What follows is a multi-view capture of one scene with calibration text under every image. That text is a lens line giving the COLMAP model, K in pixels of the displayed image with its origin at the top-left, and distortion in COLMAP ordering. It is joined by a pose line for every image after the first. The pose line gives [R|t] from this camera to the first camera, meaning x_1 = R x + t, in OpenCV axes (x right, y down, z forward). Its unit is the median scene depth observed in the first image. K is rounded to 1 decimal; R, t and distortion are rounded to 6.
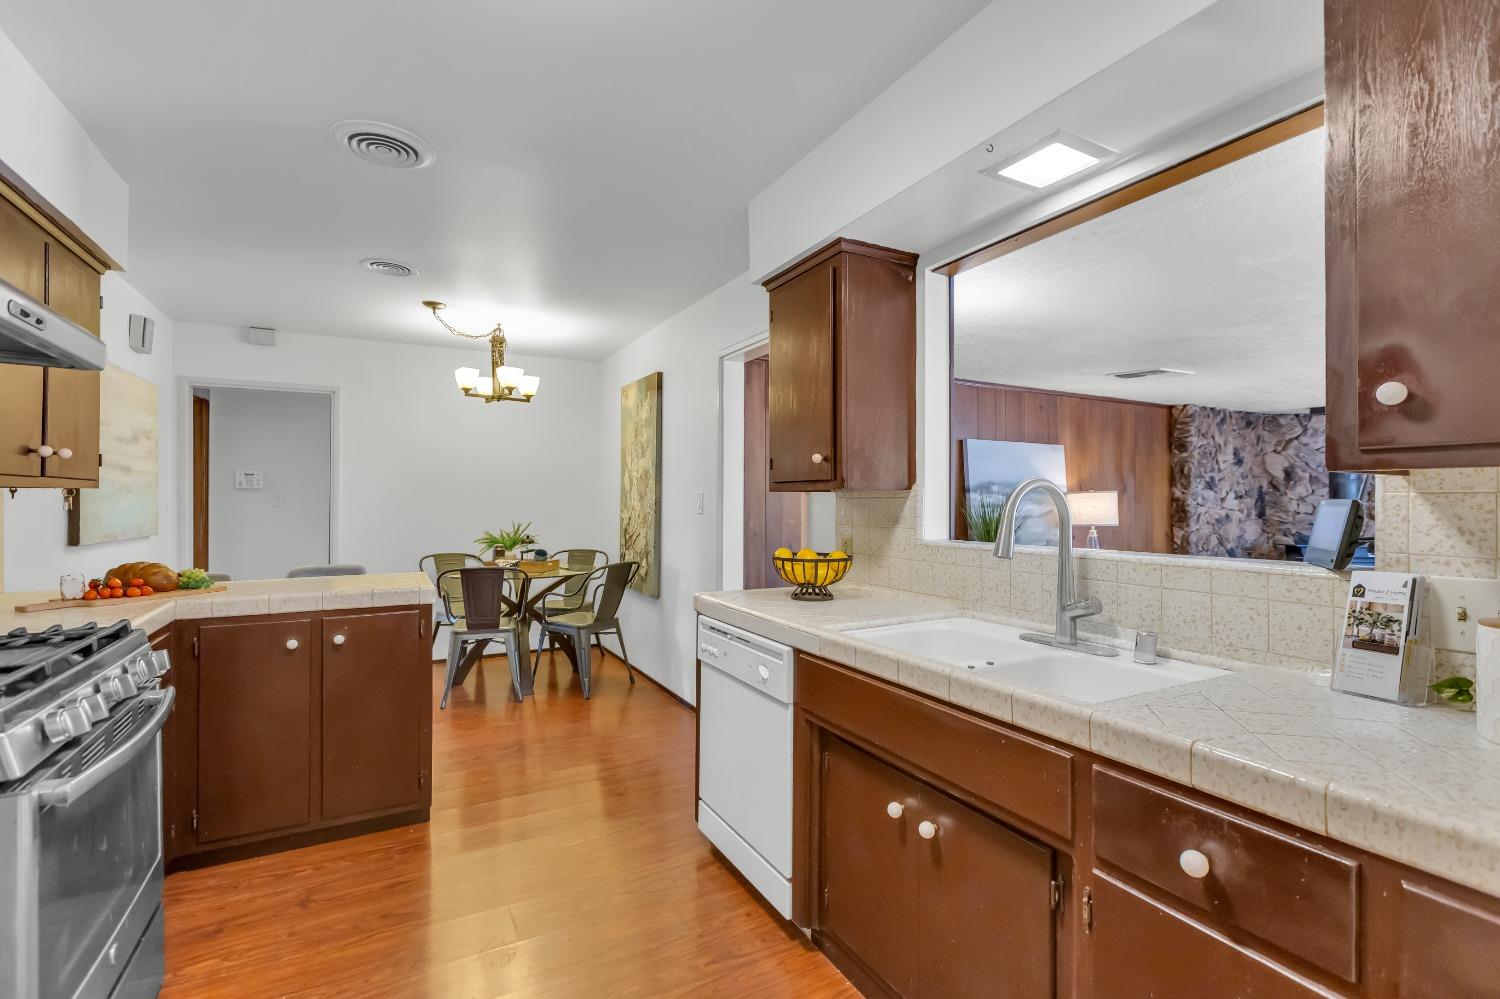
lens RADIAL K [[679.7, 0, 752.0], [0, 679.7, 507.8], [0, 0, 1]] dist [0.000459, 0.000153]
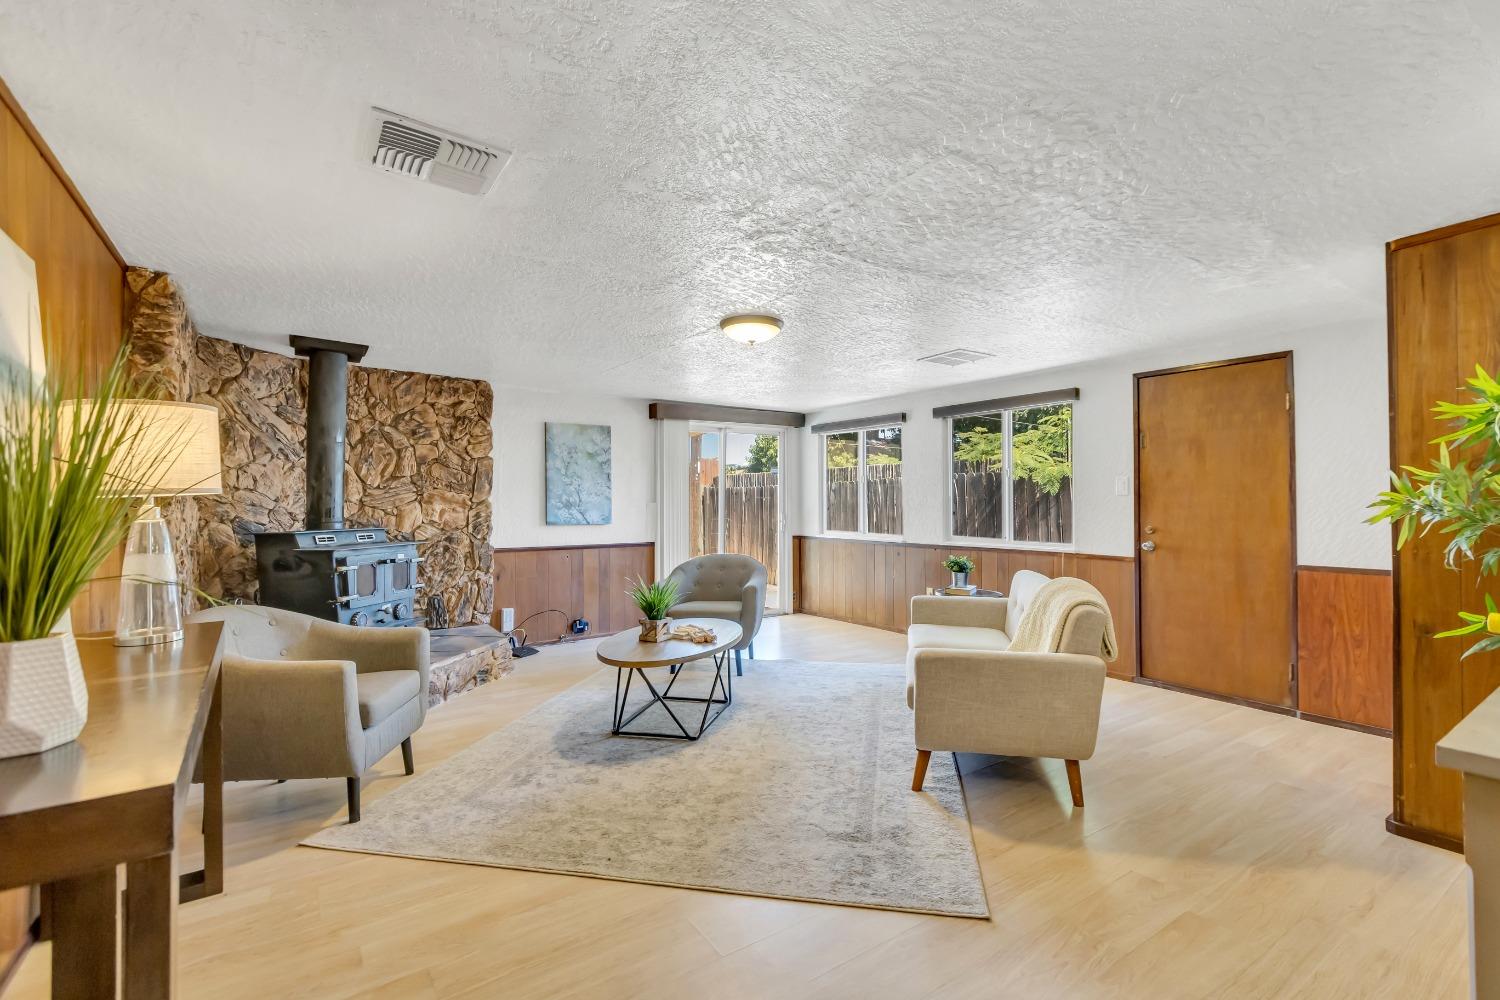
lens RADIAL K [[679.7, 0, 752.0], [0, 679.7, 508.3], [0, 0, 1]] dist [0.000459, 0.000153]
pose [[-0.109522, -0.008217, 0.993950, 0.065570], [0.010316, 0.999903, 0.009403, 0.026463], [-0.993931, 0.011283, -0.109427, 0.563088]]
